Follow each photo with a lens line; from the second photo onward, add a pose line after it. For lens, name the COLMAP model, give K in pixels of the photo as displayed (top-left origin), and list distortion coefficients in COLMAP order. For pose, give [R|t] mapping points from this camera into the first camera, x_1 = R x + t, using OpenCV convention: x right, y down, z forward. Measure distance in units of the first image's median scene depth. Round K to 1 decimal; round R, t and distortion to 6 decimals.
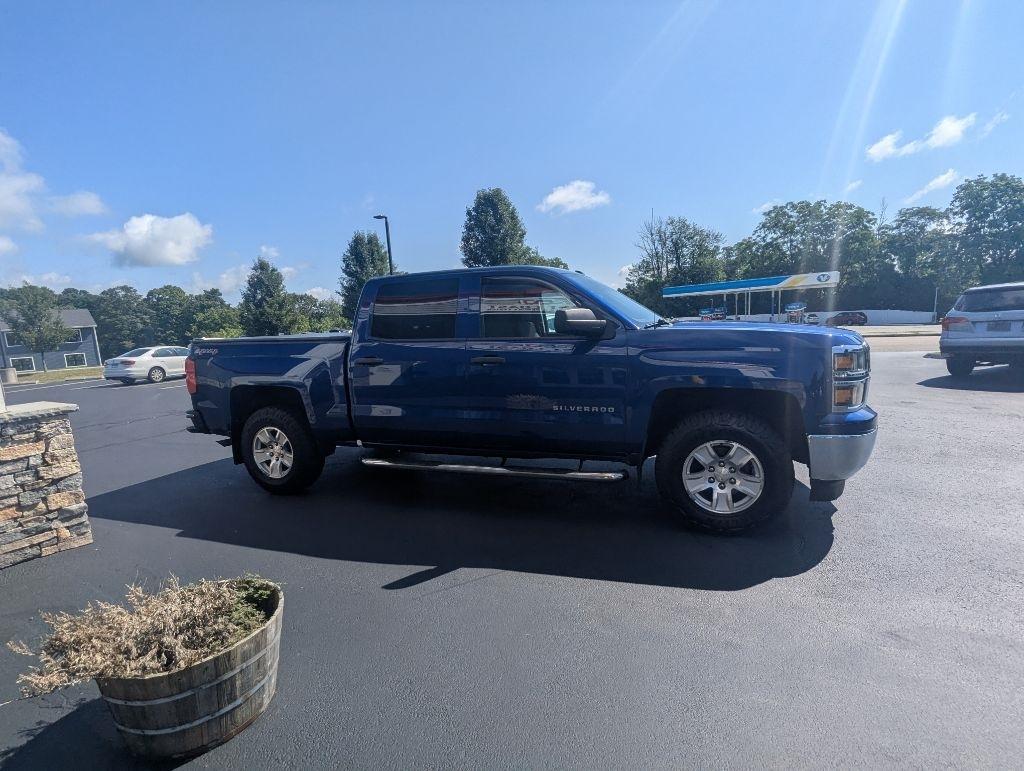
lens RADIAL K [[487.1, 0, 511.7], [0, 487.1, 396.3], [0, 0, 1]] dist [-0.000798, -0.000386]
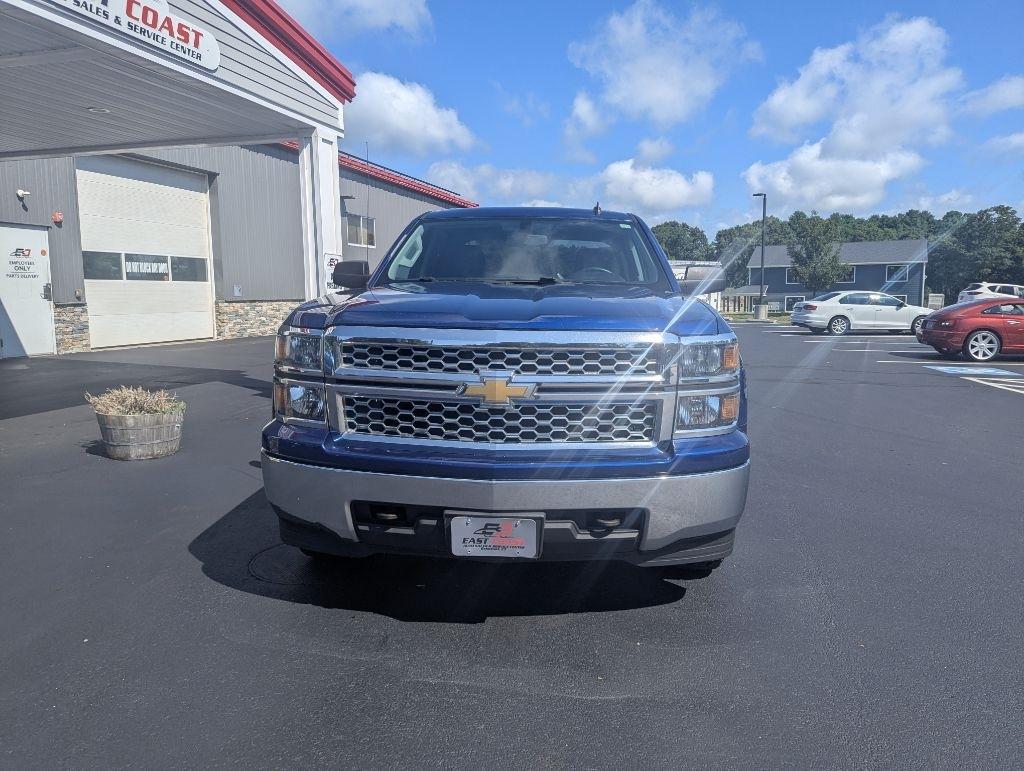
lens RADIAL K [[718.6, 0, 520.1], [0, 718.6, 377.0], [0, 0, 1]] dist [0.056584, -0.046660]
pose [[0.292680, 0.172294, -0.940560, 0.163513], [-0.161293, 0.978434, 0.129041, -0.020117], [0.942509, 0.113938, 0.314157, 0.092219]]
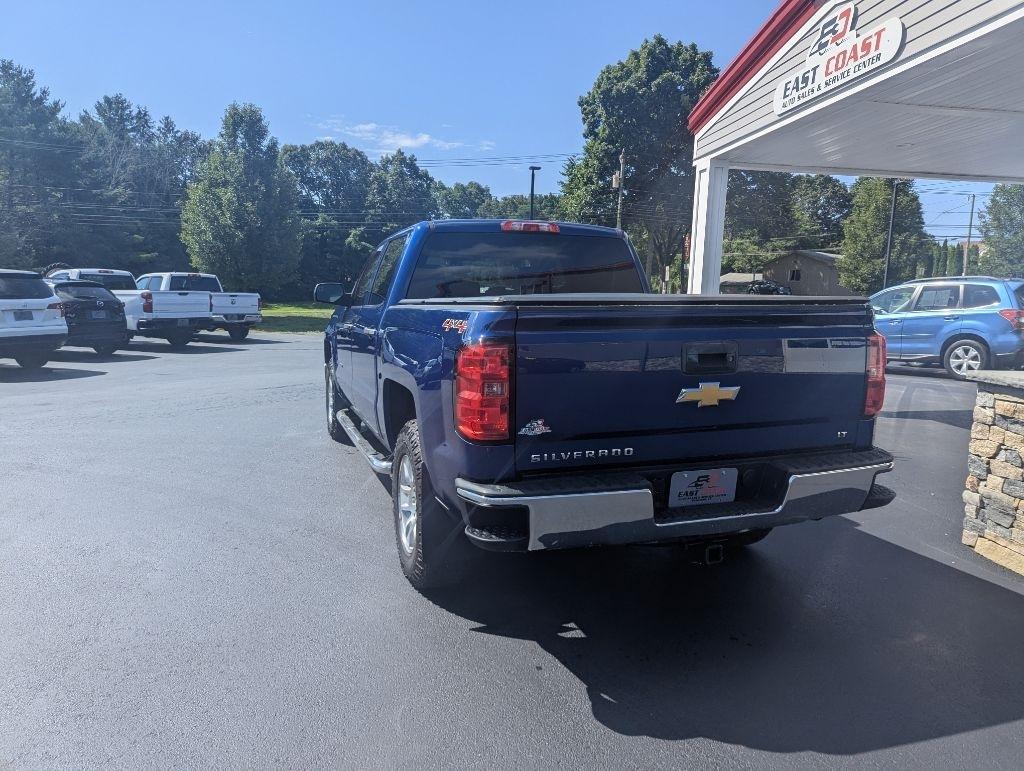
lens RADIAL K [[720.1, 0, 527.4], [0, 720.1, 372.5], [0, 0, 1]] dist [0.050975, -0.041542]
pose [[-0.655904, -0.038463, 0.753864, -0.143717], [0.130537, 0.977875, 0.163467, -0.030182], [-0.743472, 0.205626, -0.636371, 0.256751]]
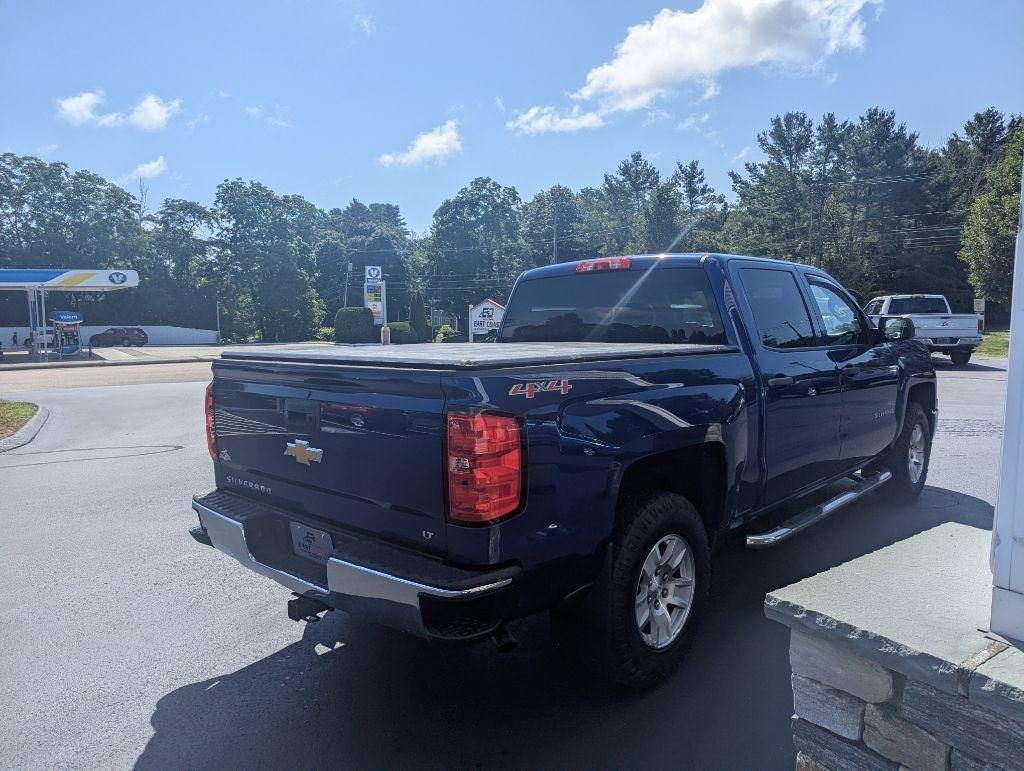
lens RADIAL K [[720.1, 0, 526.3], [0, 720.1, 370.9], [0, 0, 1]] dist [0.050975, -0.041542]
pose [[0.372896, -0.028399, 0.927439, -0.165287], [0.130502, 0.991201, -0.022120, -0.014162], [-0.918650, 0.129281, 0.373321, 0.120062]]
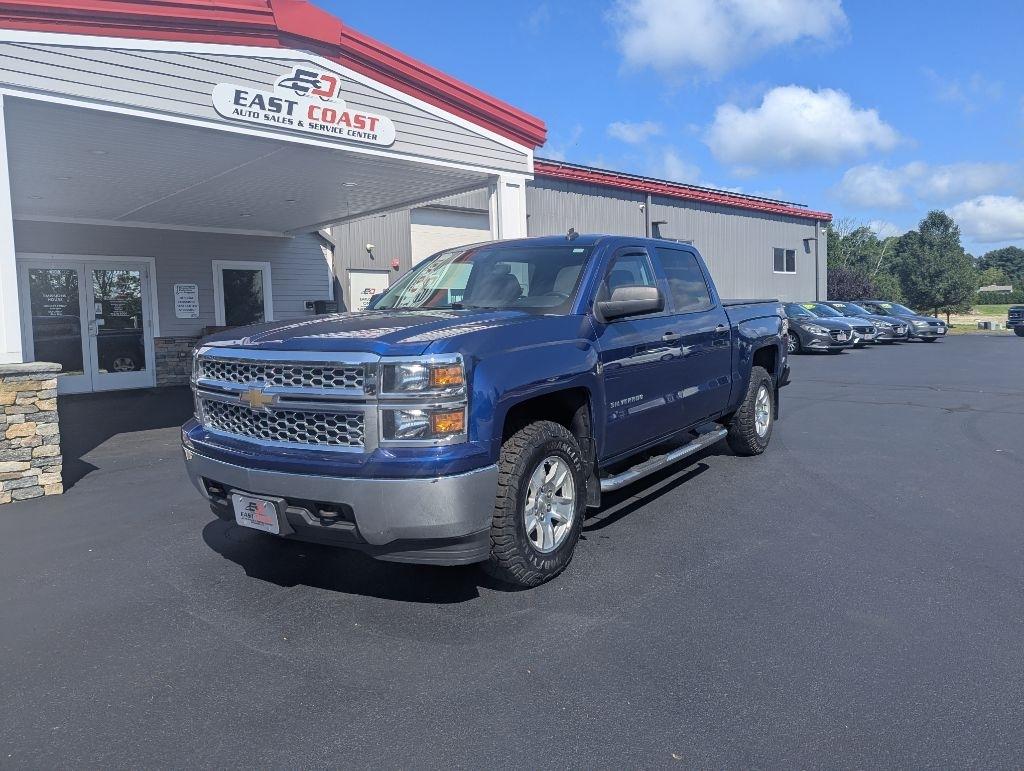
lens RADIAL K [[718.6, 0, 516.3], [0, 718.6, 367.2], [0, 0, 1]] dist [0.056584, -0.046660]
pose [[-0.243734, 0.133425, -0.960620, 0.177230], [-0.107919, 0.980609, 0.163583, -0.033509], [0.963819, 0.143540, -0.224609, 0.177583]]
